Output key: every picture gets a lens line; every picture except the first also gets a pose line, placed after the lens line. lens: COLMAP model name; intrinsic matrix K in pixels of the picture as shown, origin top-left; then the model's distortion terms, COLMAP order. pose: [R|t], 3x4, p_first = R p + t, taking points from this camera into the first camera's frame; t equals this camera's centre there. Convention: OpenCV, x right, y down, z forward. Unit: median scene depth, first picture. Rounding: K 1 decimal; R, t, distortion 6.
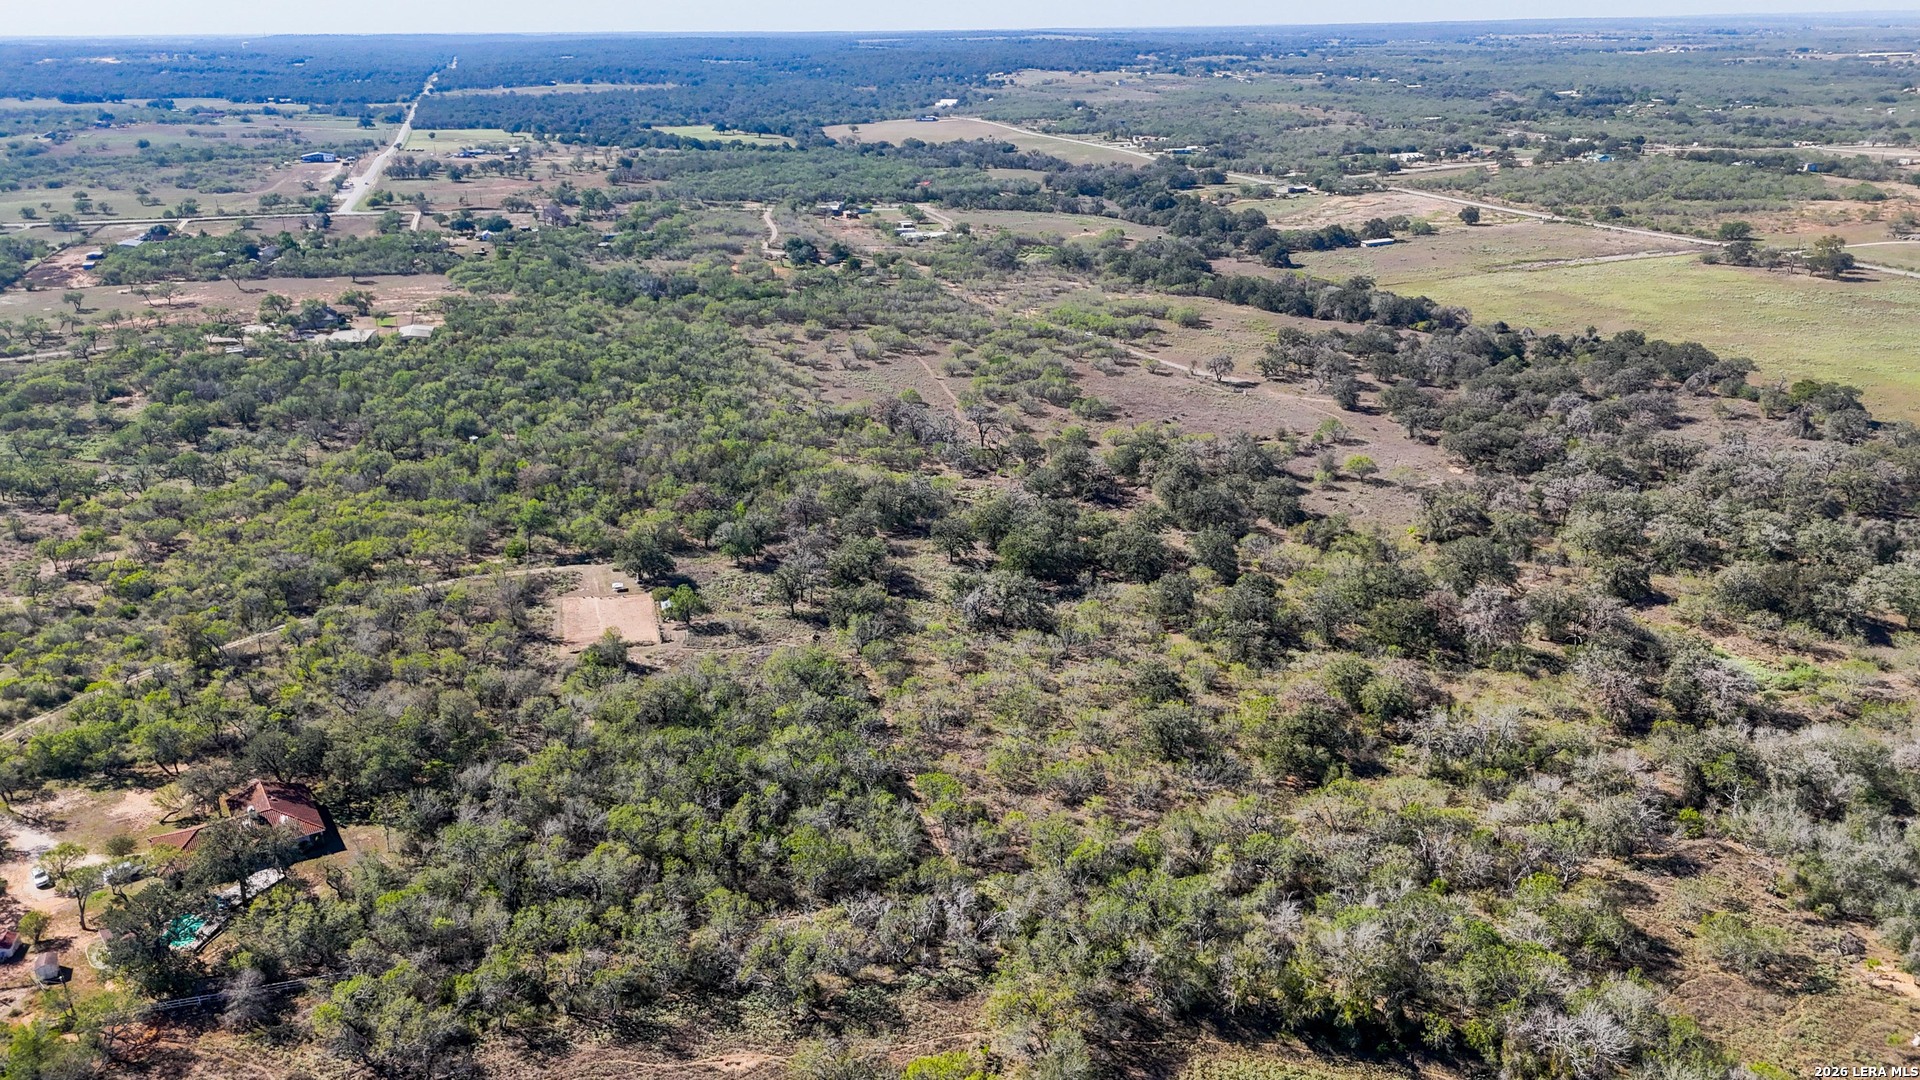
lens RADIAL K [[1434.9, 0, 953.4], [0, 1434.9, 543.9], [0, 0, 1]] dist [0.063429, -0.056960]
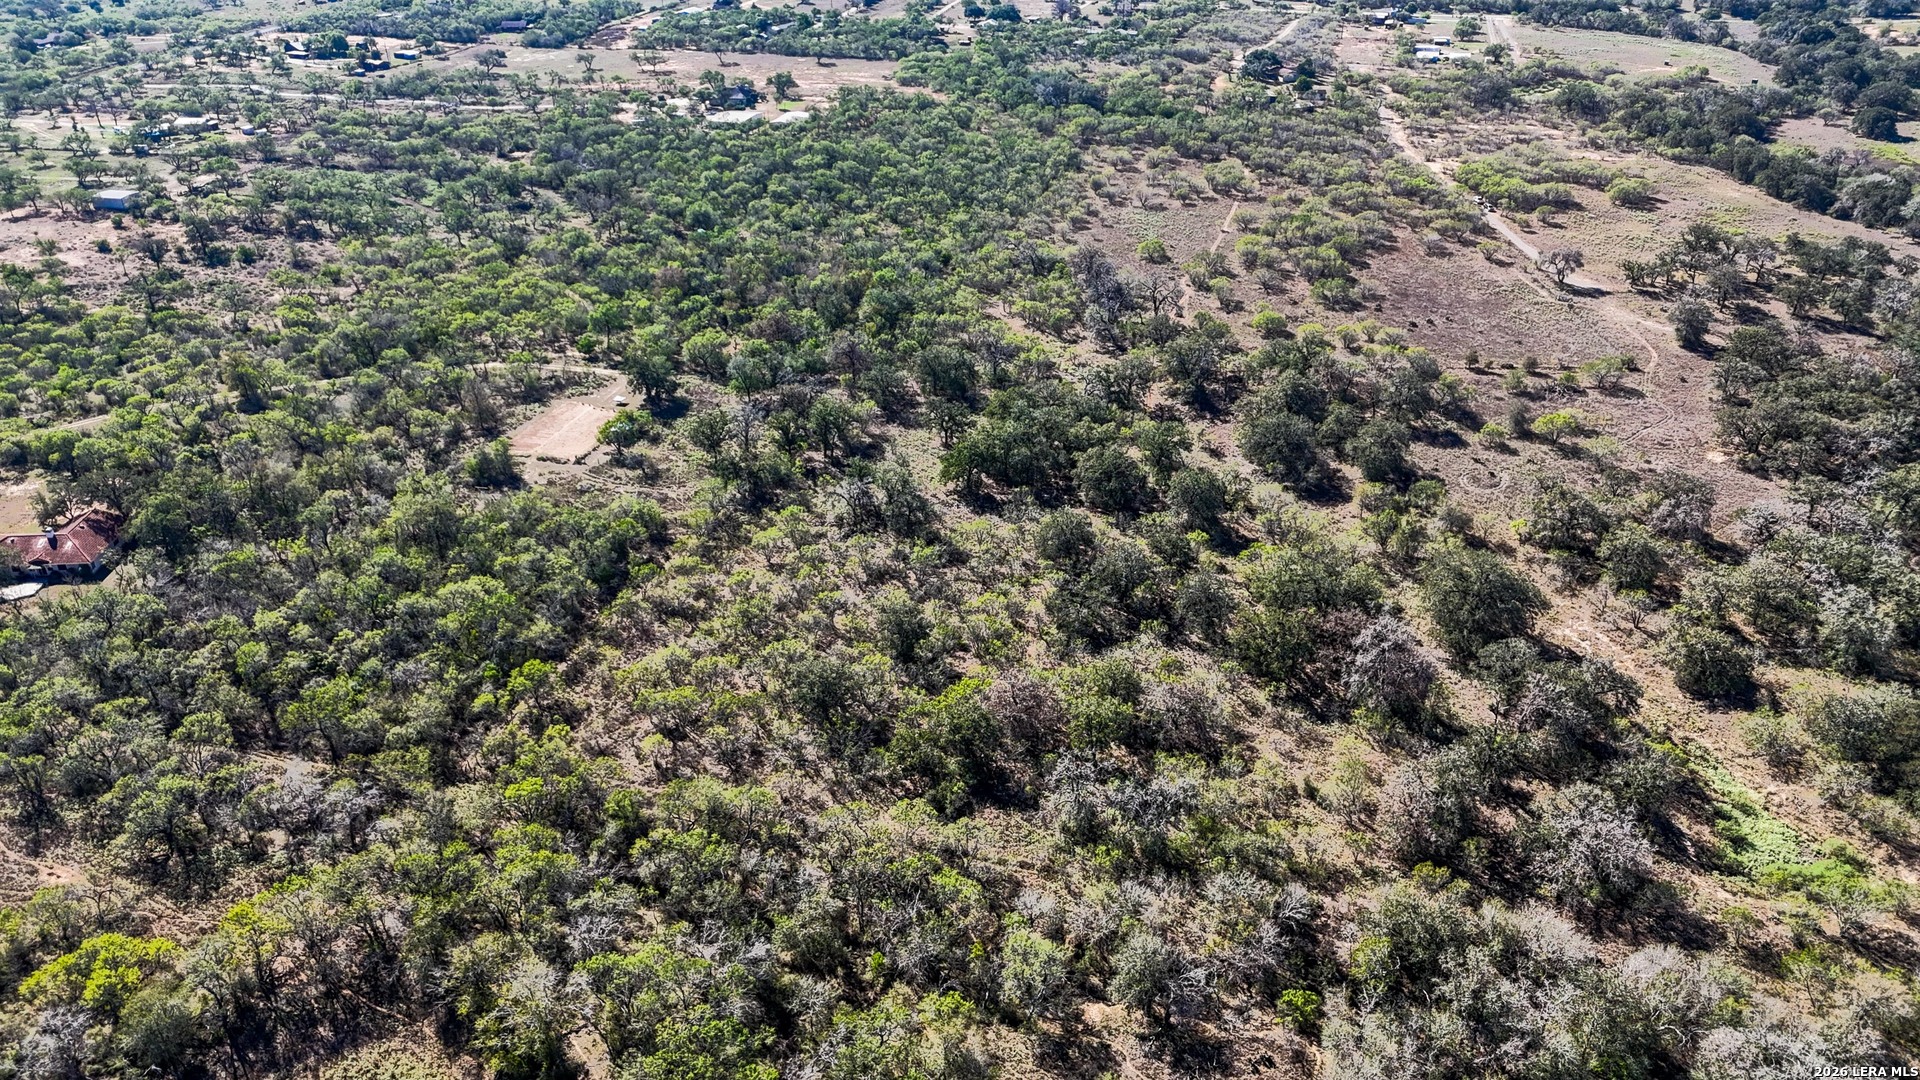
lens RADIAL K [[1434.9, 0, 953.4], [0, 1434.9, 543.9], [0, 0, 1]] dist [0.063429, -0.056960]
pose [[0.861838, 0.232555, -0.450726, 0.203871], [-0.170104, 0.969747, 0.175089, -0.040480], [0.477808, -0.074228, 0.875323, 0.102968]]
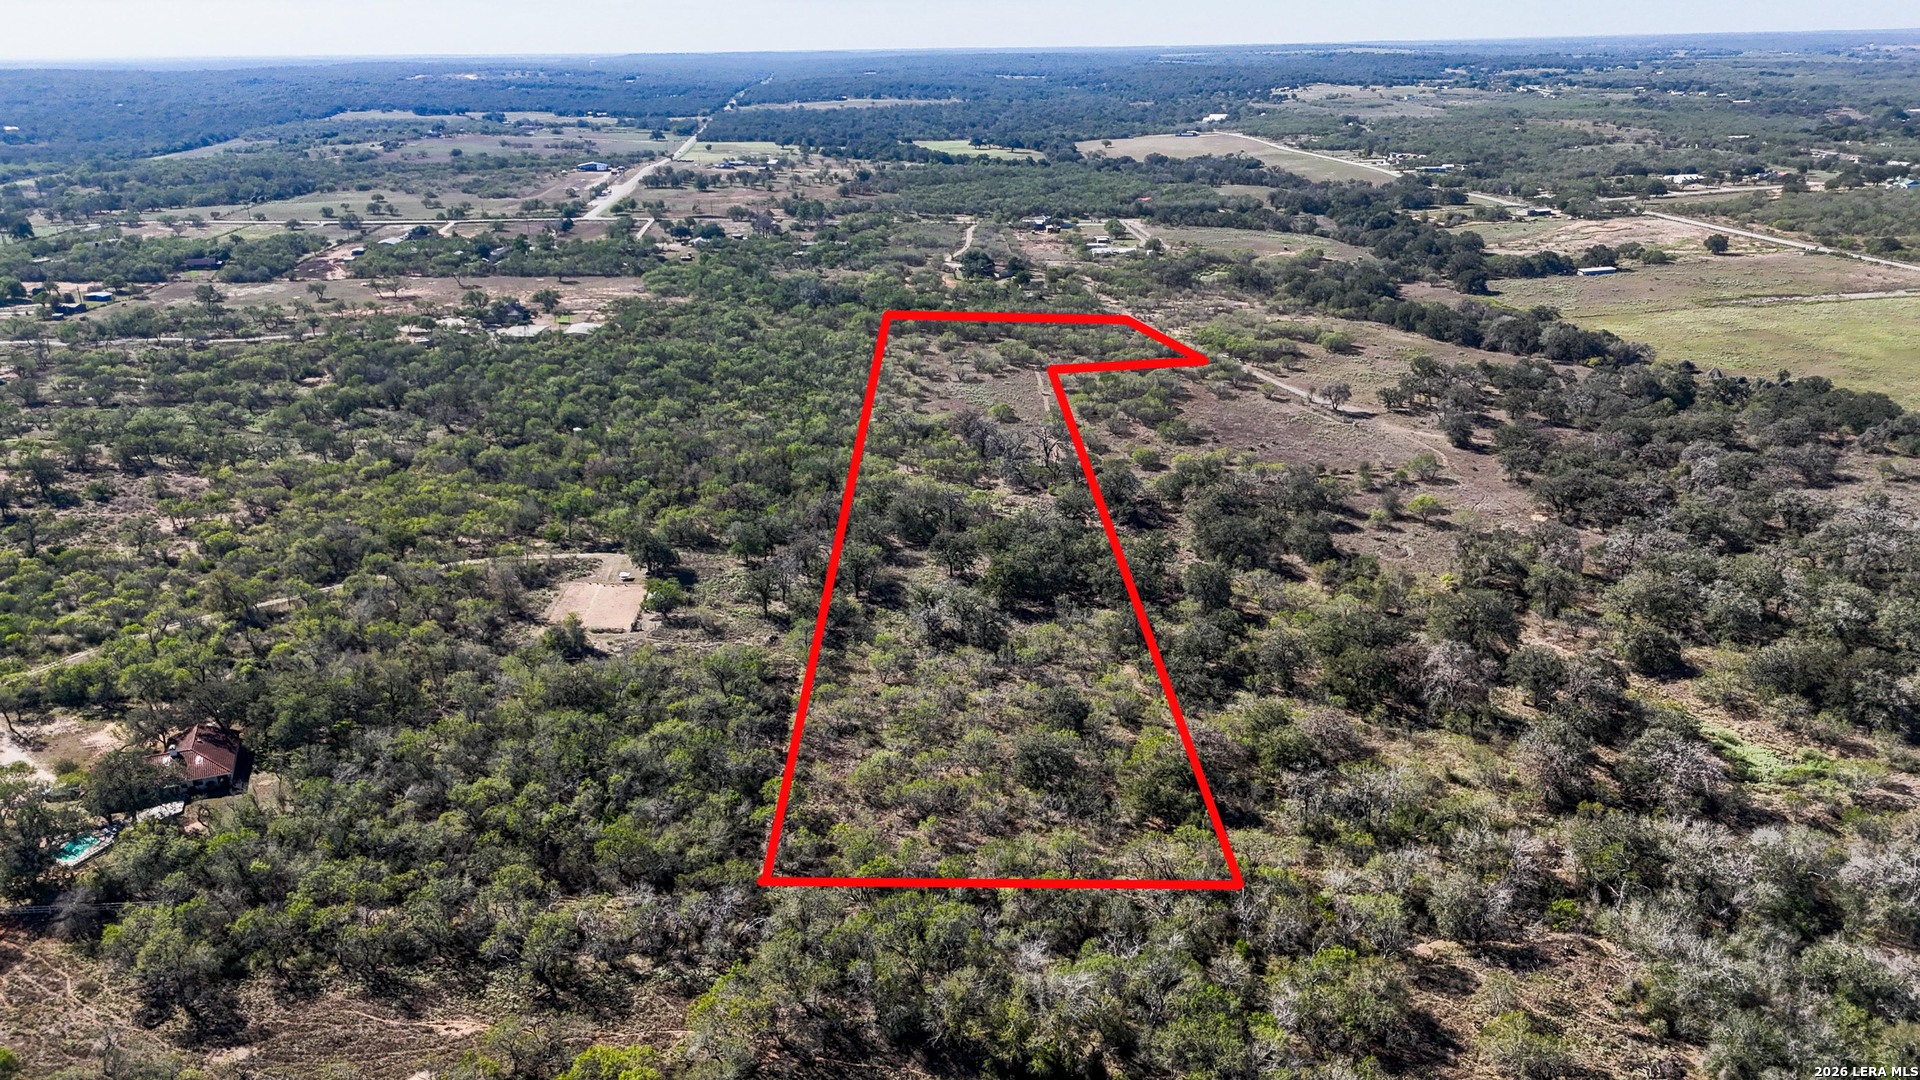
lens RADIAL K [[1434.9, 0, 953.4], [0, 1434.9, 543.9], [0, 0, 1]] dist [0.063429, -0.056960]
pose [[0.976578, 0.067326, -0.204359, 0.098385], [-0.069196, 0.997601, -0.002013, -0.003661], [0.203733, 0.016107, 0.978894, 0.009507]]
